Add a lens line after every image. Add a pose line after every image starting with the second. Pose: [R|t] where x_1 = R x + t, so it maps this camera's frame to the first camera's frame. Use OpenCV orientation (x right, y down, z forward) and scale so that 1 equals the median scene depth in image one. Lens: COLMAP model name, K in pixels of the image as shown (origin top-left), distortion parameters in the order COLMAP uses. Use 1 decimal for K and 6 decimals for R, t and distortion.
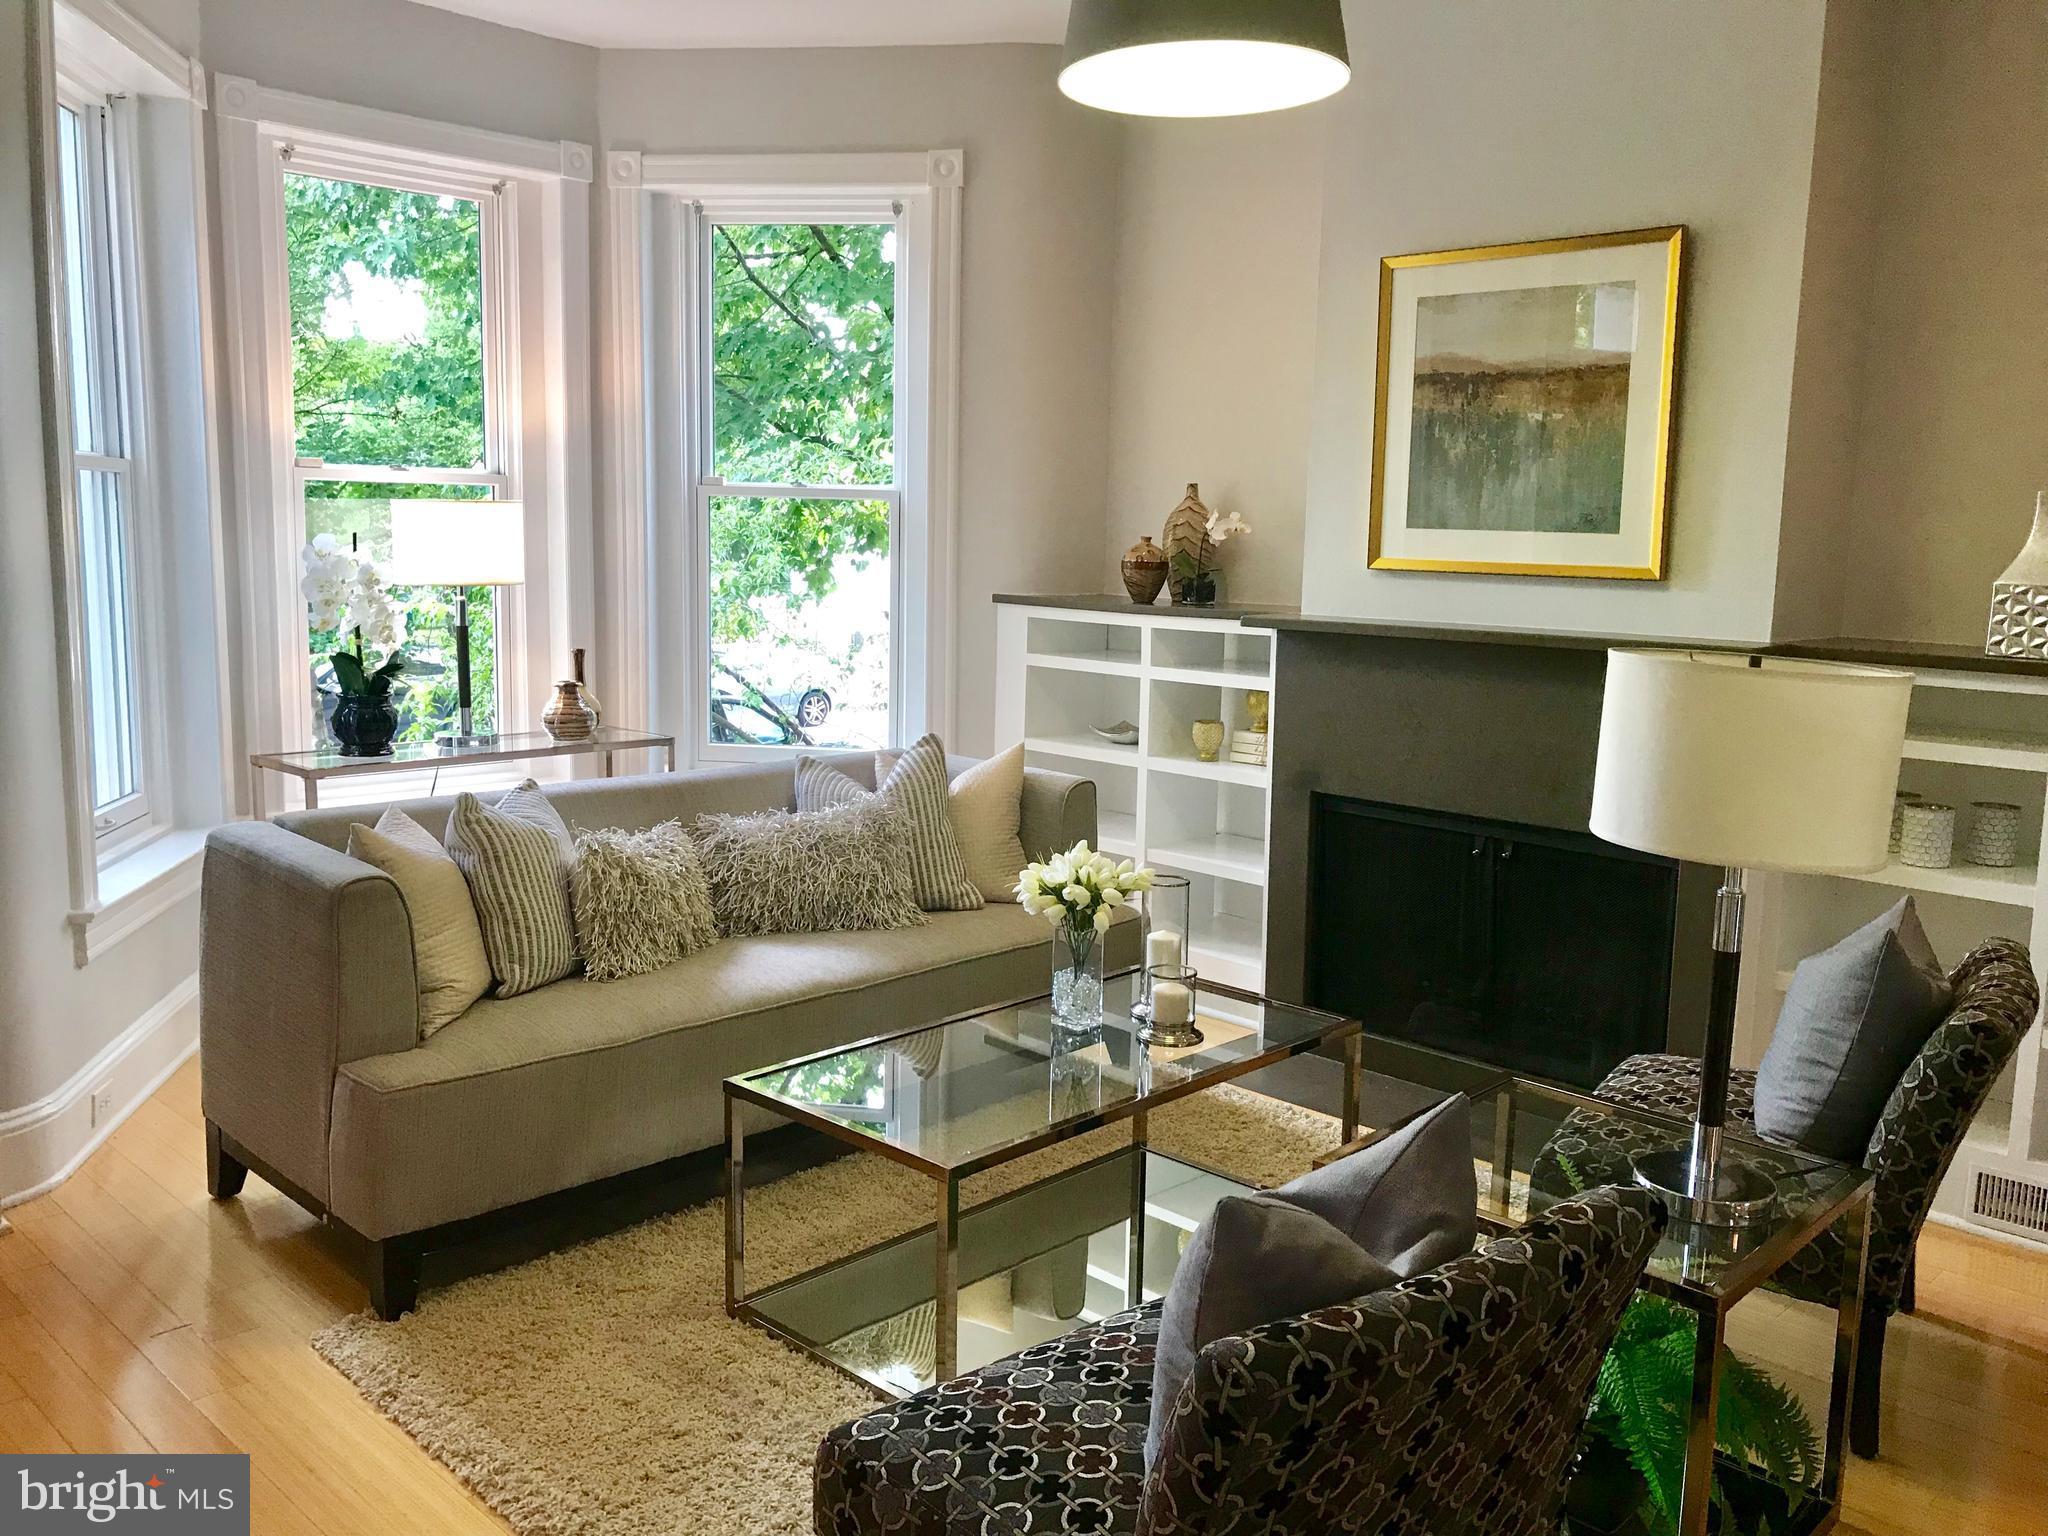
lens RADIAL K [[1678.4, 0, 1021.6], [0, 1678.4, 732.9], [0, 0, 1]] dist [-0.004253, -0.000088]
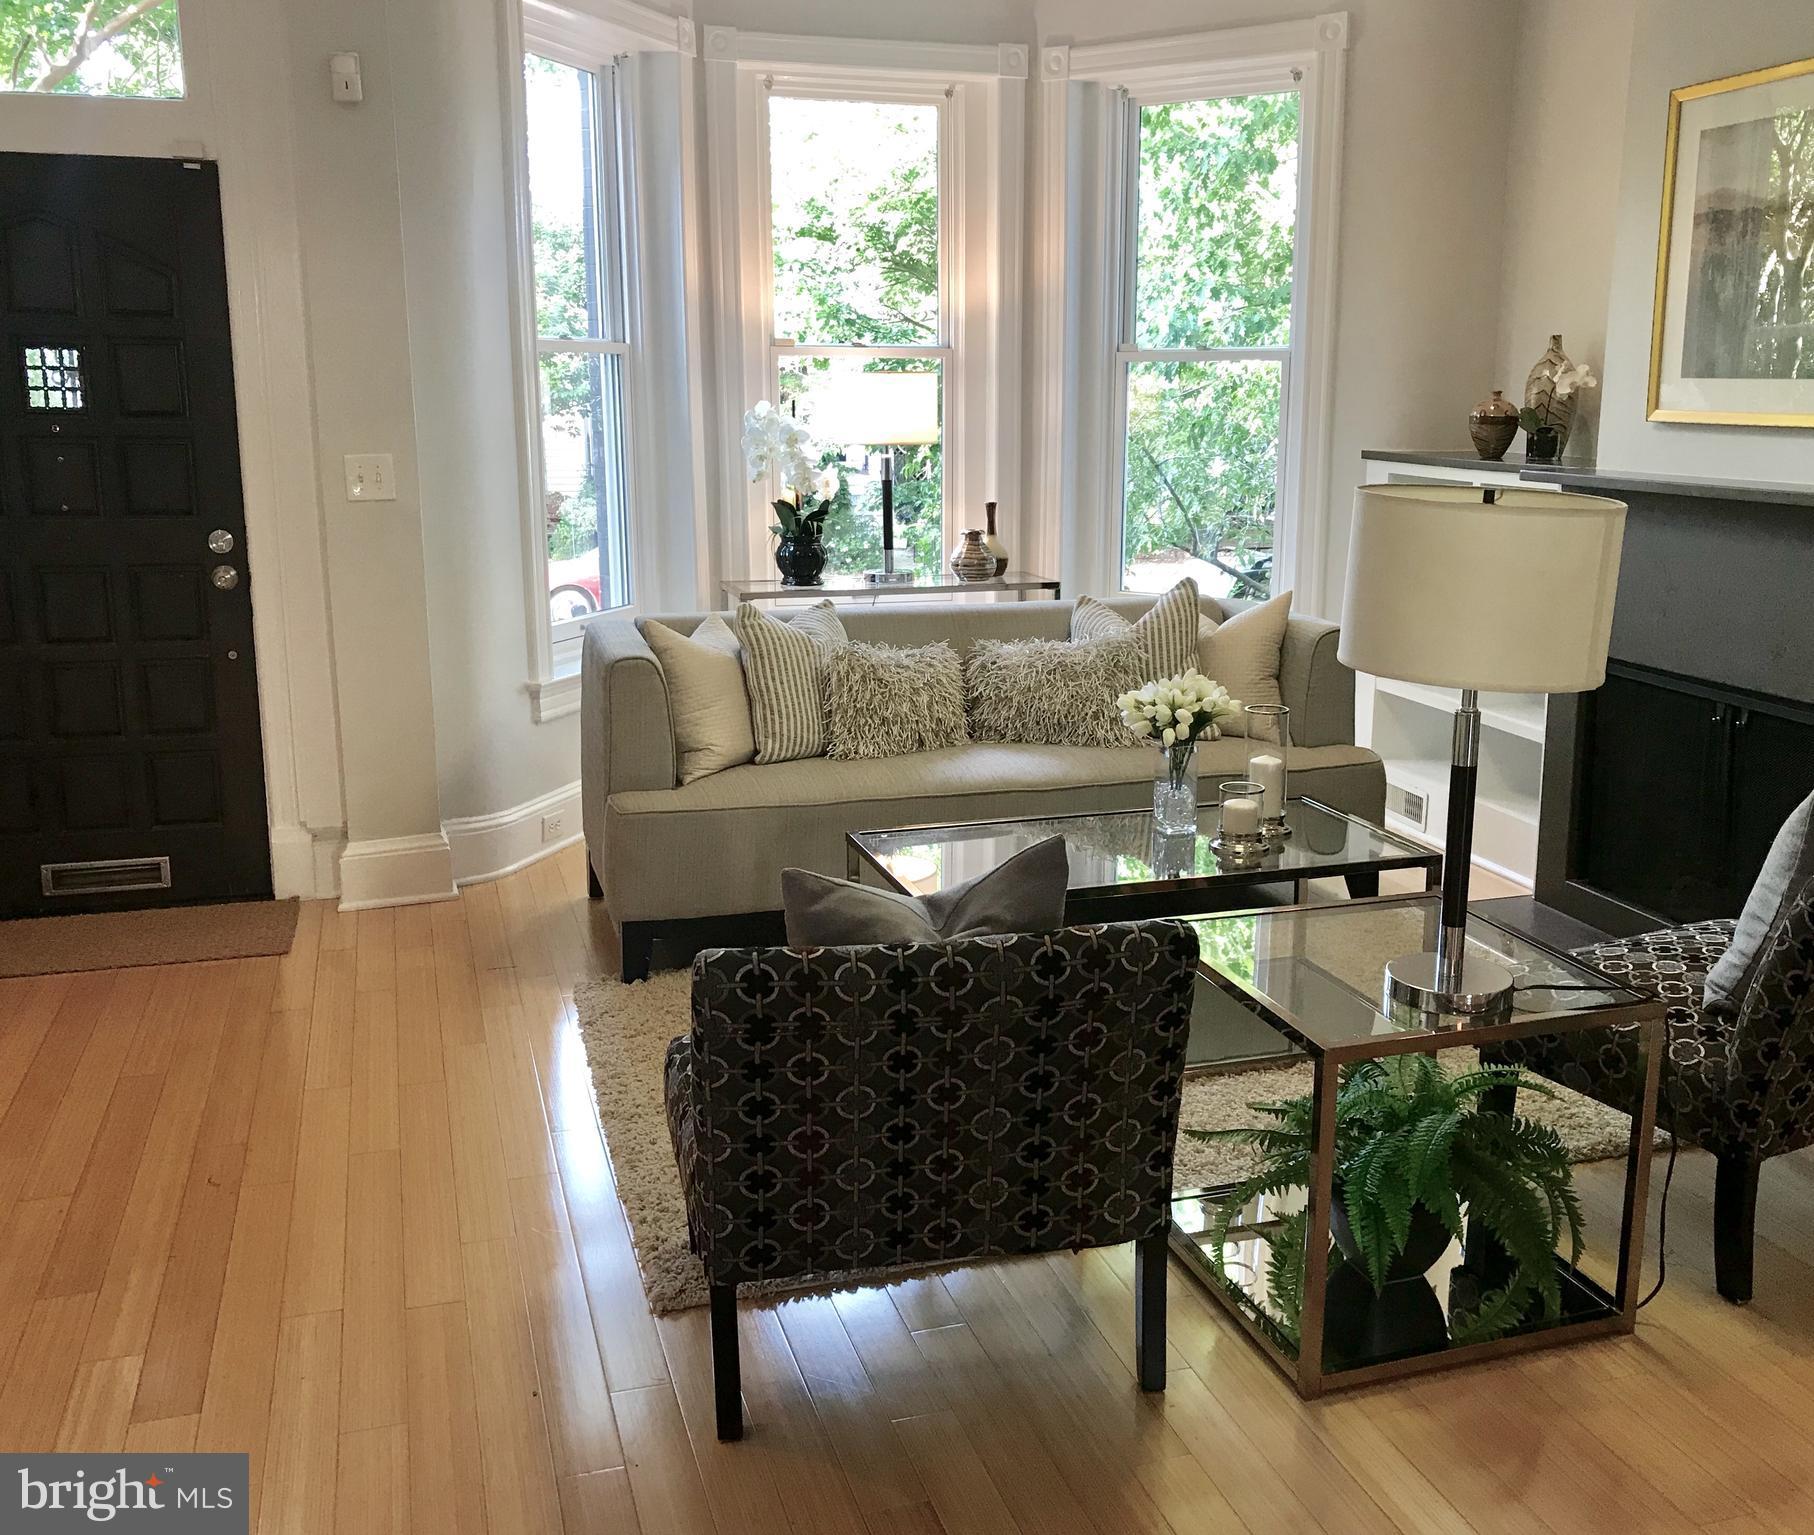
lens RADIAL K [[1703.2, 0, 957.9], [0, 1703.2, 766.4], [0, 0, 1]] dist [-0.000012, -0.067963]
pose [[0.884117, 0.082676, -0.459893, 0.327674], [-0.041638, 0.994246, 0.098692, 0.019418], [0.465407, -0.068107, 0.882473, -0.058415]]
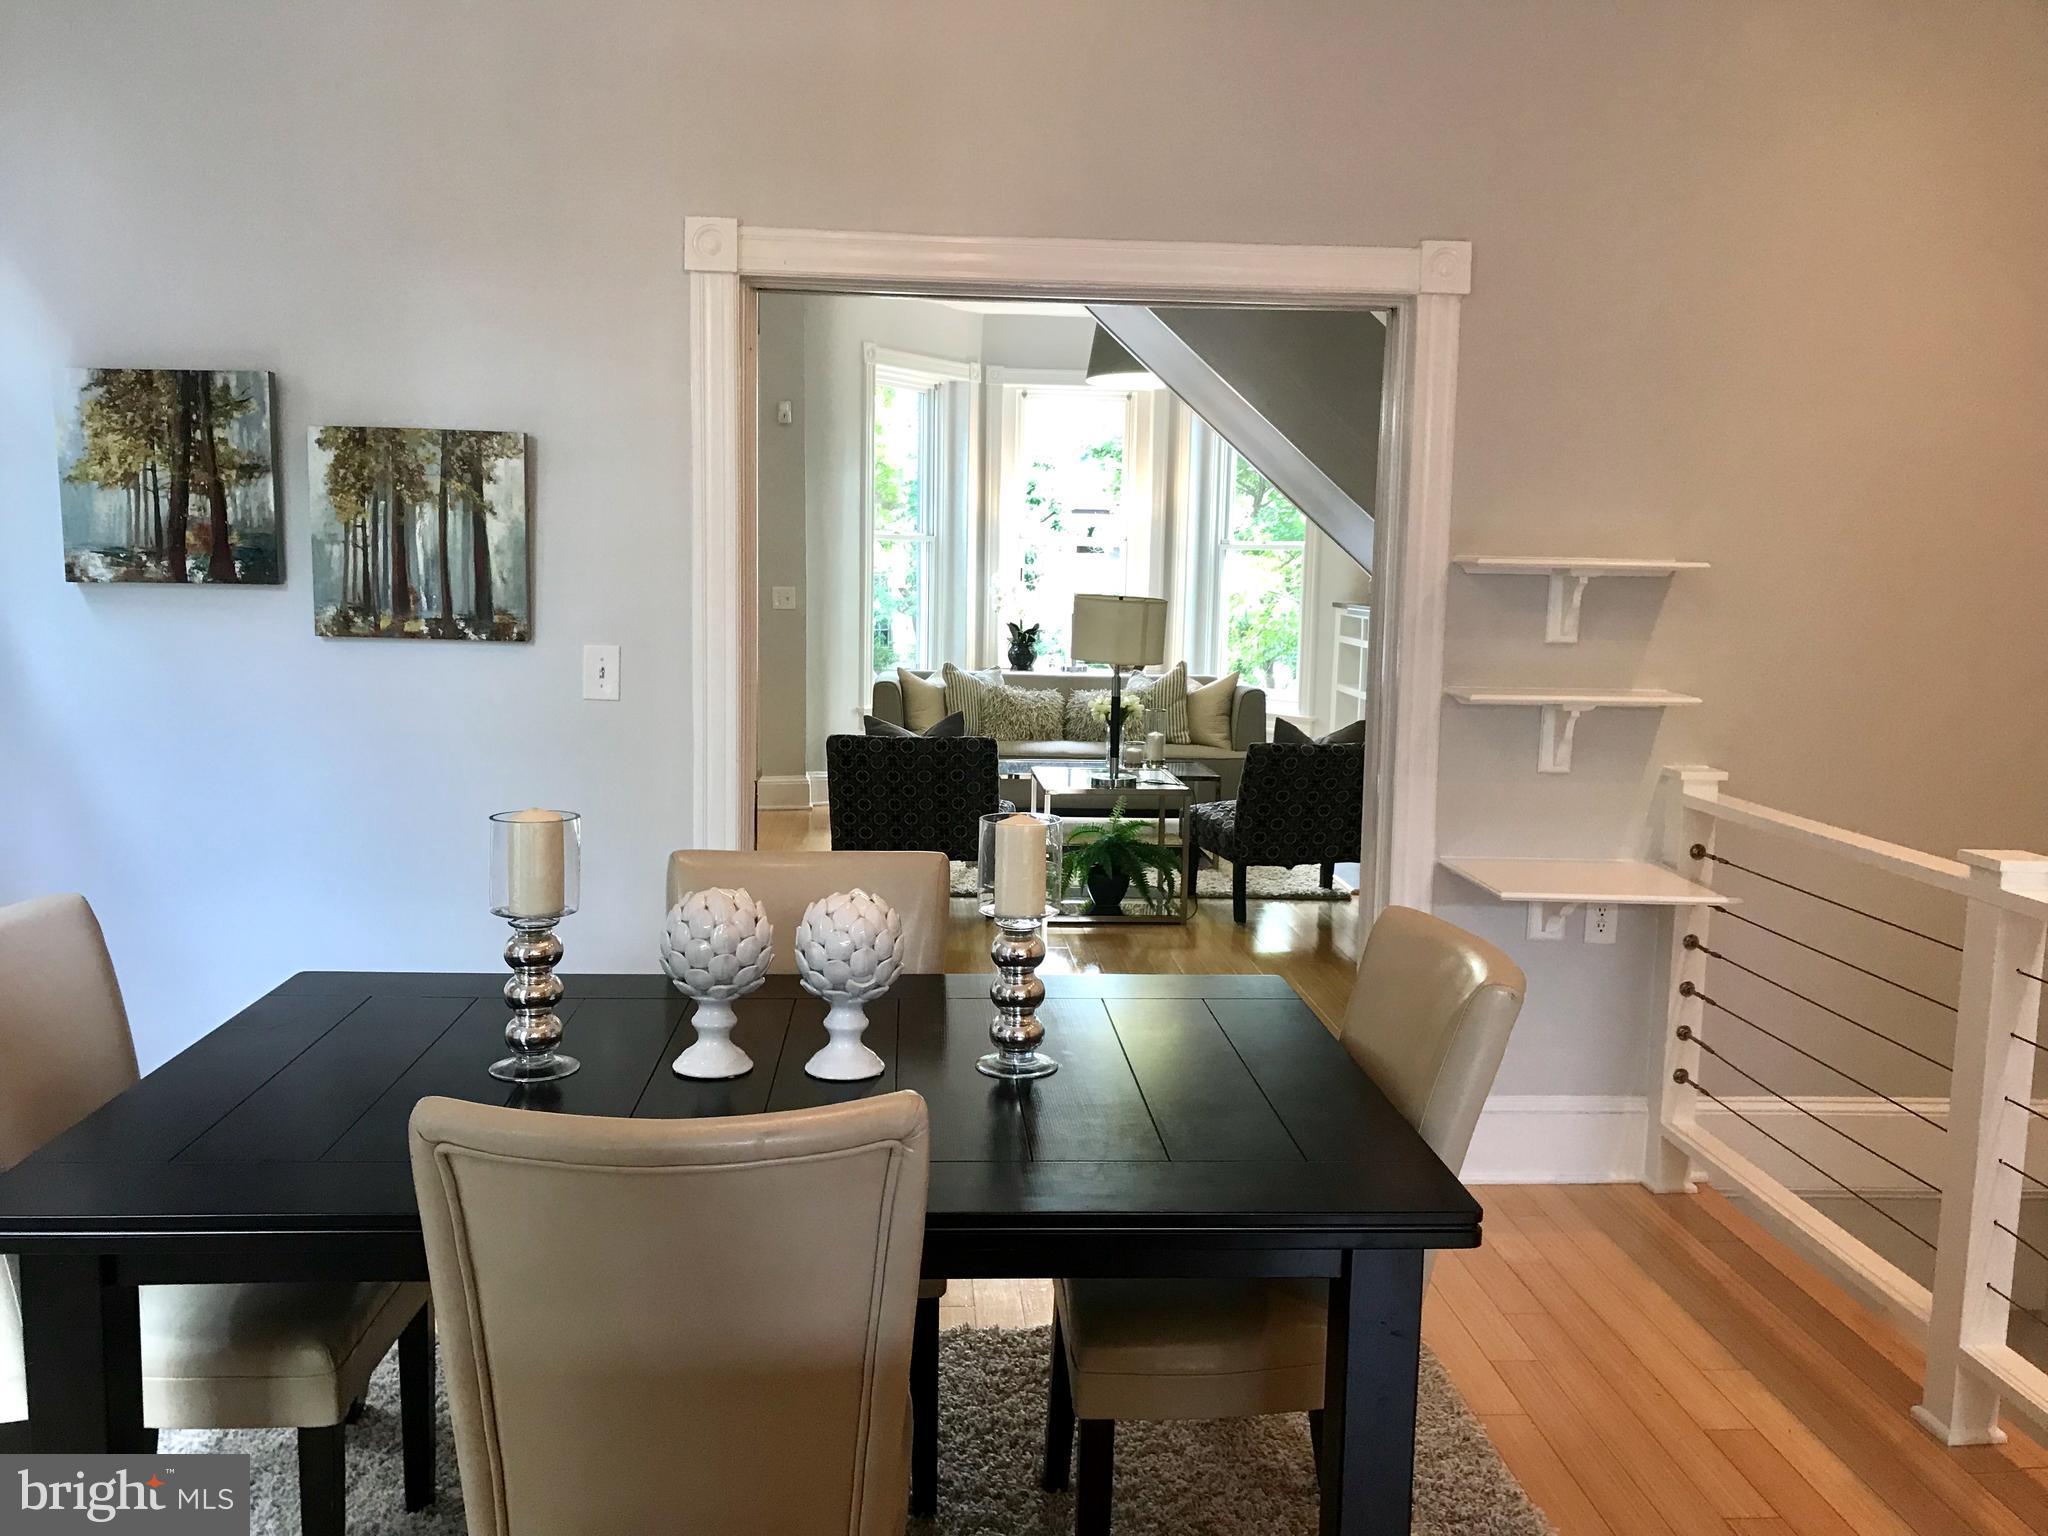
lens RADIAL K [[1644.1, 0, 1024.0], [0, 1644.1, 768.0], [0, 0, 1]] dist [-0.000246, 0.000089]
pose [[0.745127, 0.076445, -0.662527, 1.153388], [-0.087173, 0.996050, 0.016888, 0.114786], [0.661201, 0.045171, 0.748848, -0.653990]]
